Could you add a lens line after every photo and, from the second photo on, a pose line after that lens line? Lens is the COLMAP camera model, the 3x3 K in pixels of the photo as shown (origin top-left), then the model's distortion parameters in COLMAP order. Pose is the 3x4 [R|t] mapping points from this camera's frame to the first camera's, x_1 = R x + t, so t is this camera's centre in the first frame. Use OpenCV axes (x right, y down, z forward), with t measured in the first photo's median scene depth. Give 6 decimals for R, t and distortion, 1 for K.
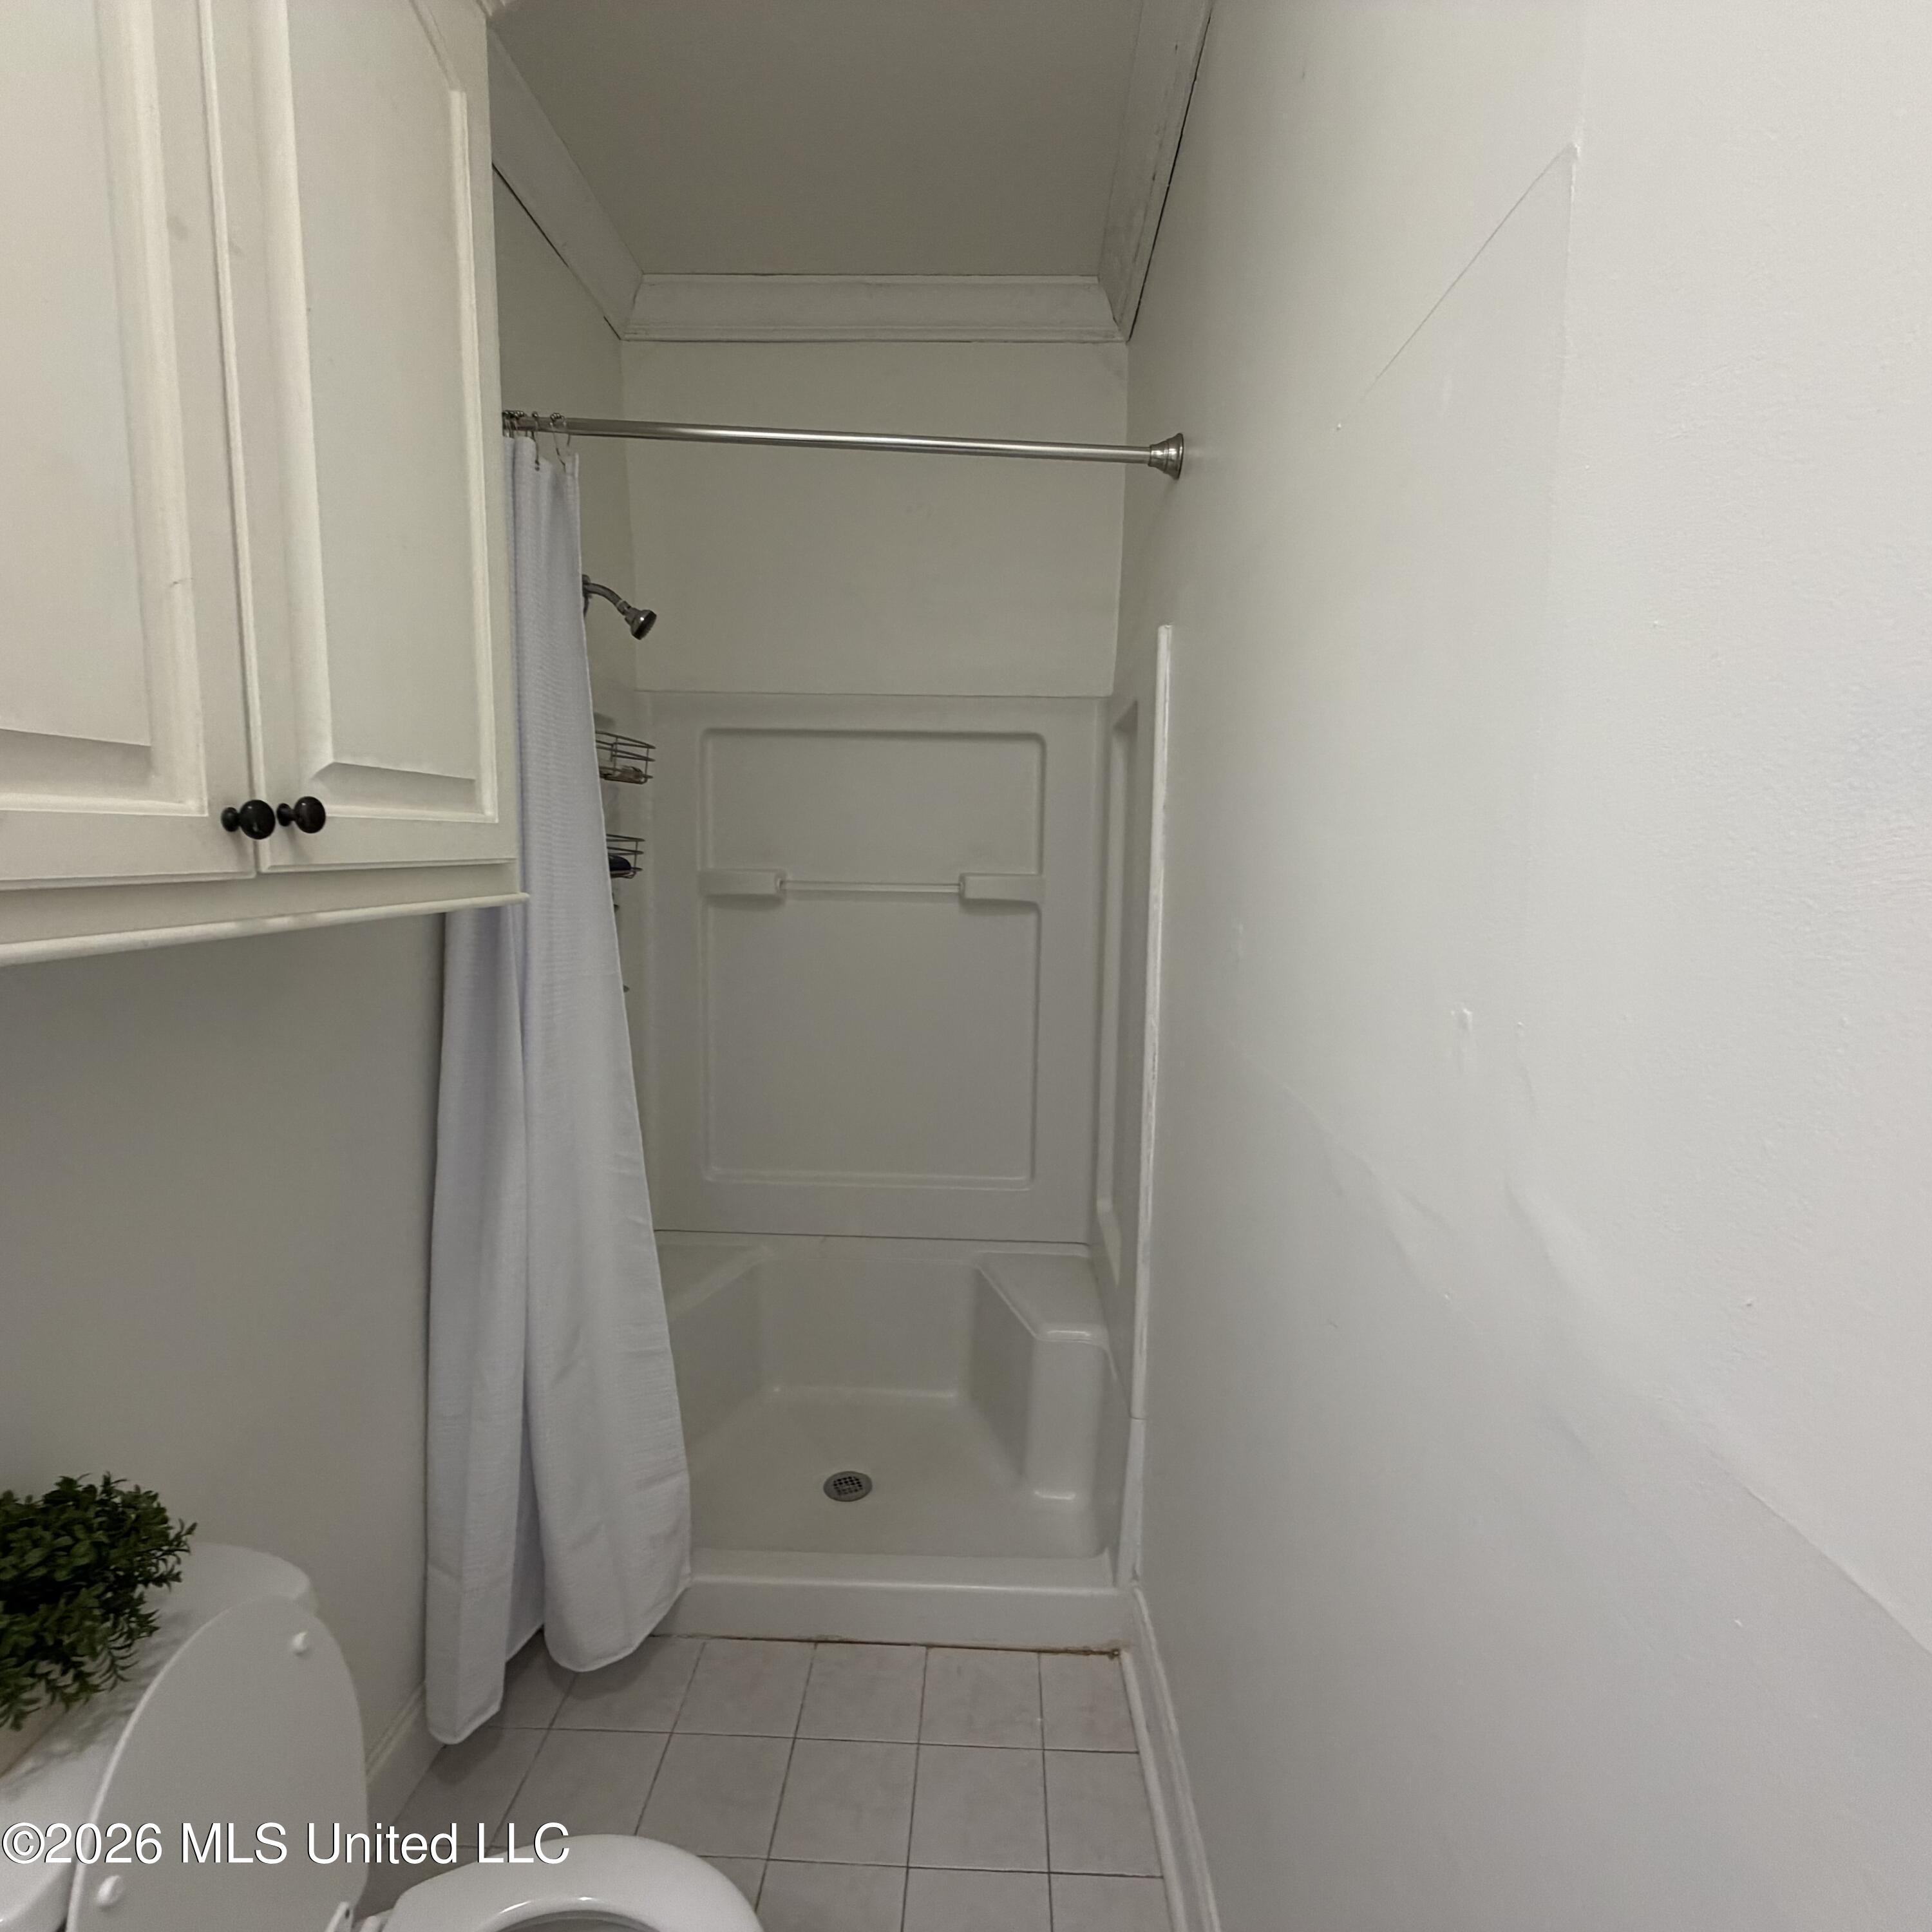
lens RADIAL K [[1028.0, 0, 962.4], [0, 1028.0, 972.7], [0, 0, 1]] dist [0.000915, -0.001140]
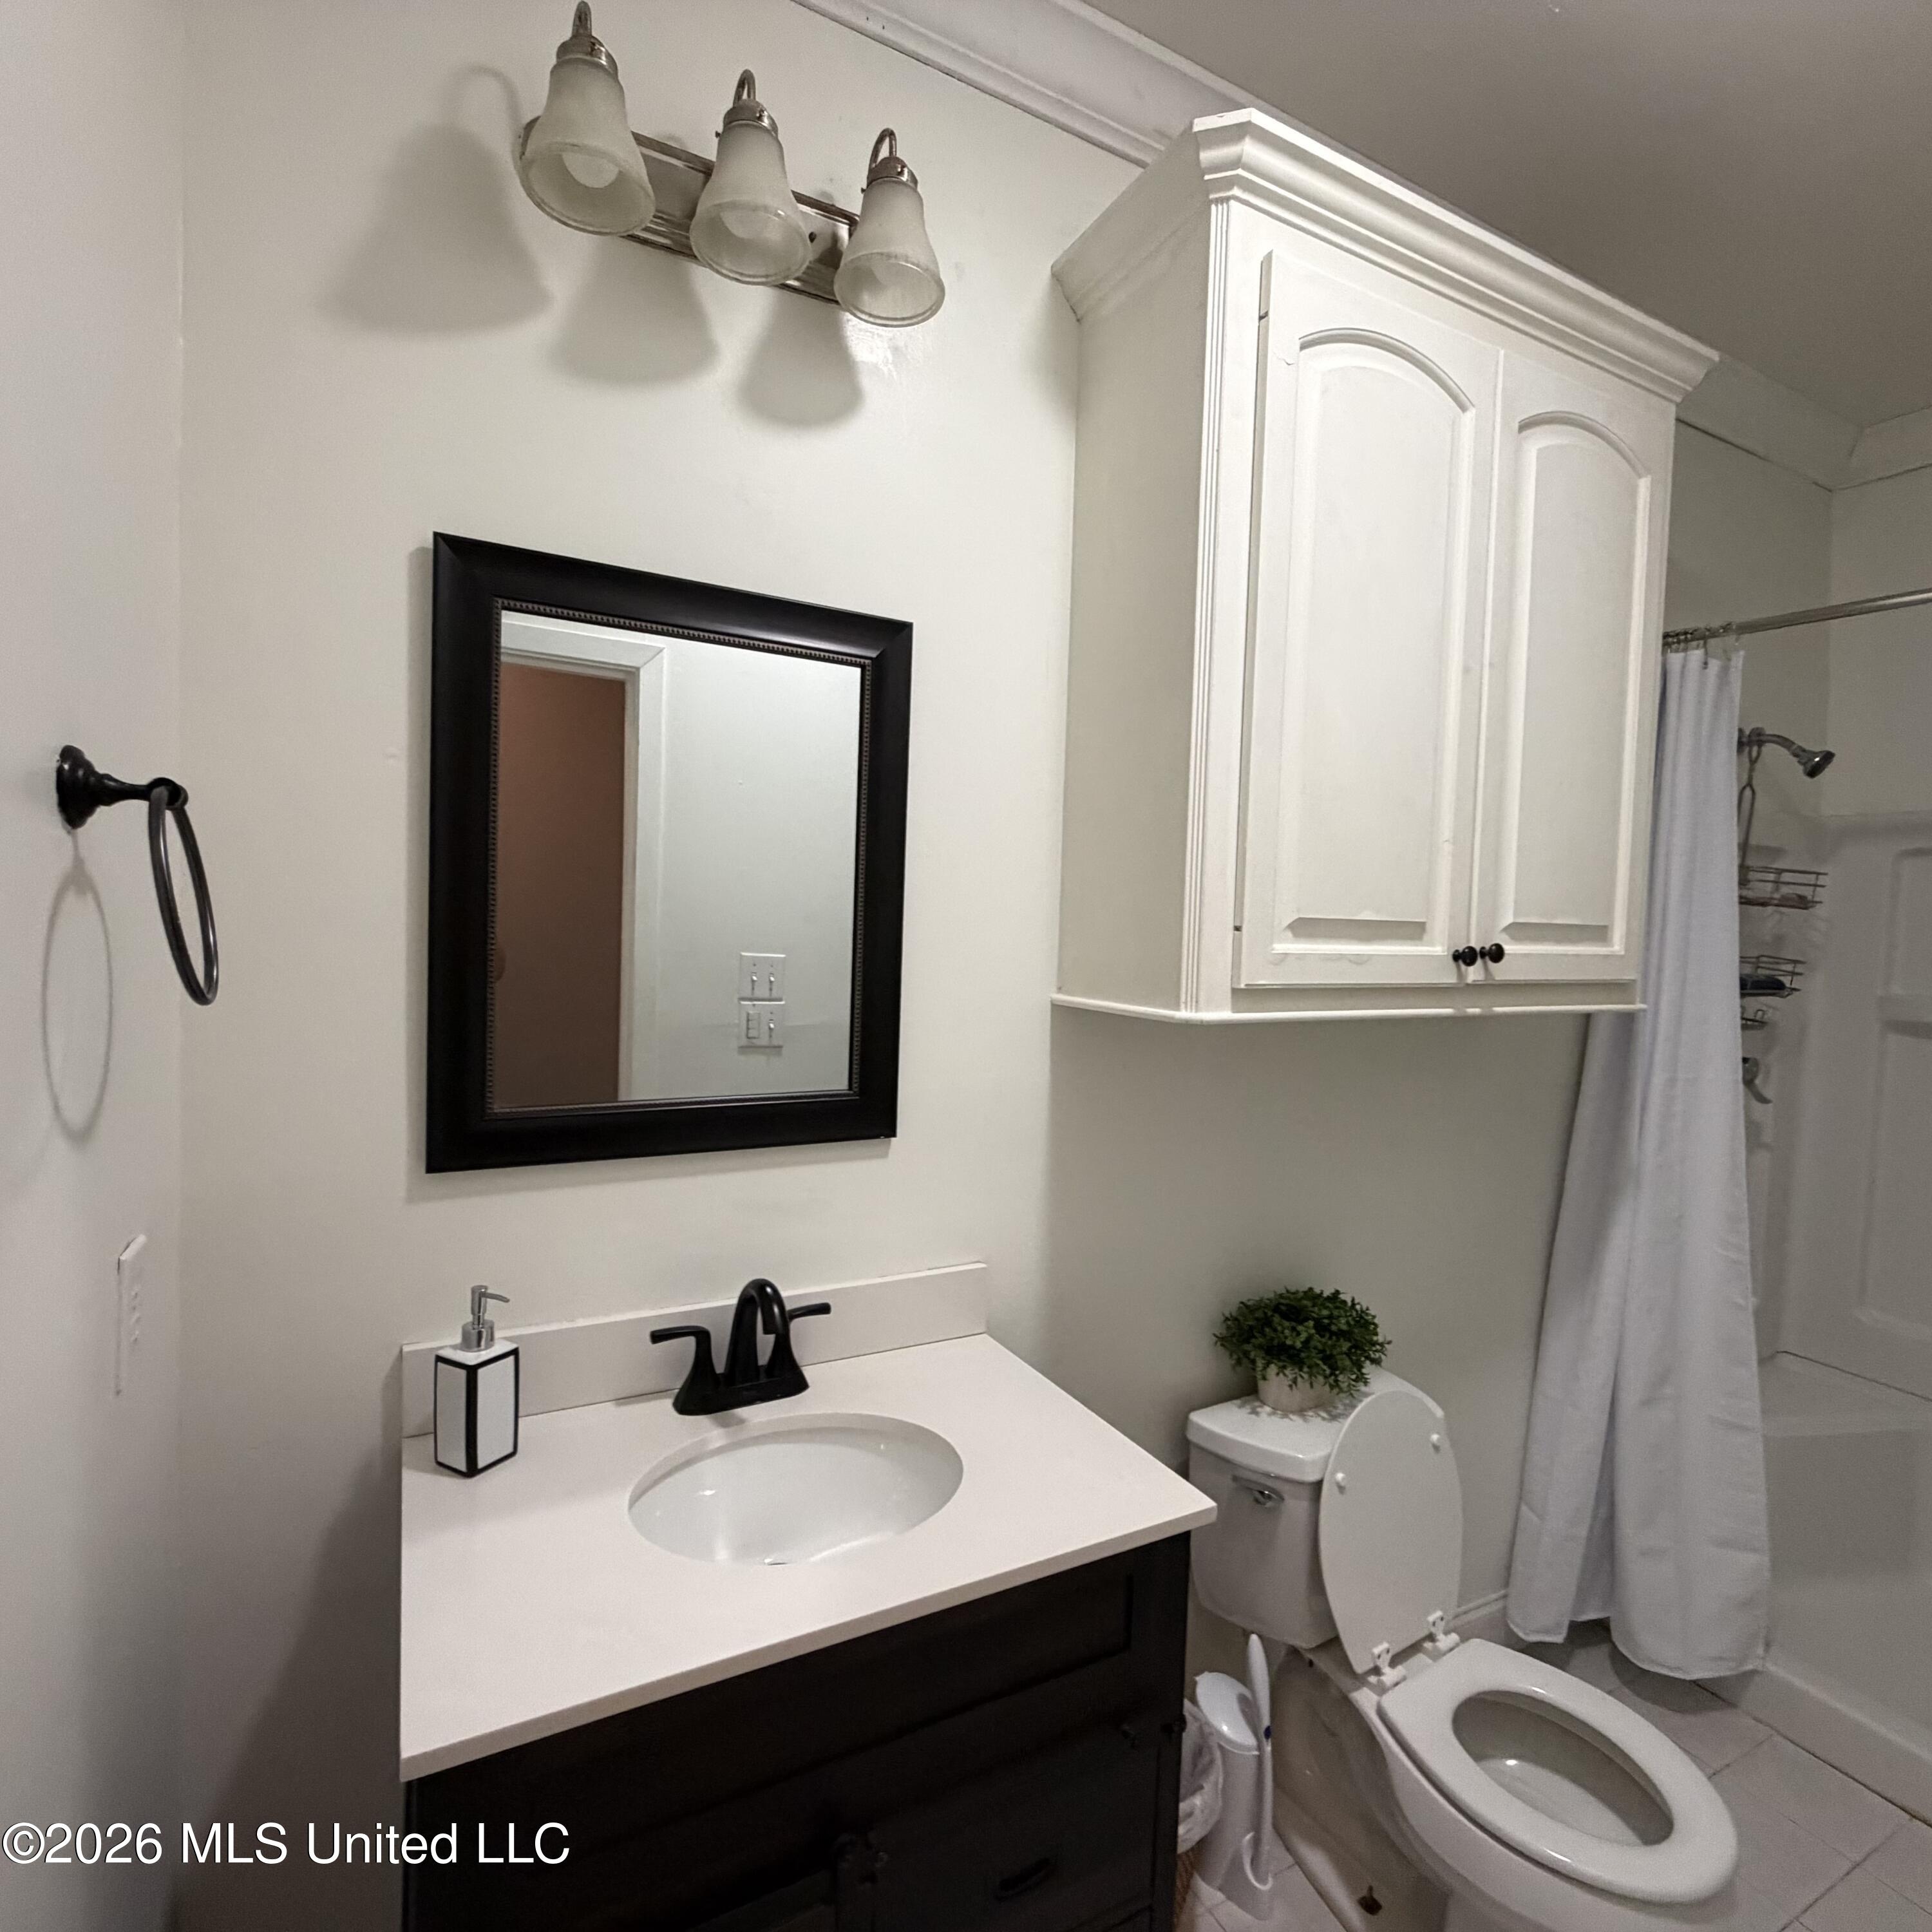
lens RADIAL K [[1028.0, 0, 959.4], [0, 1028.0, 968.5], [0, 0, 1]] dist [0.000915, -0.001140]
pose [[0.498425, 0.040408, -0.865991, 0.330790], [-0.128164, 0.991371, -0.027507, 0.031180], [0.857407, 0.124699, 0.499303, -0.507438]]
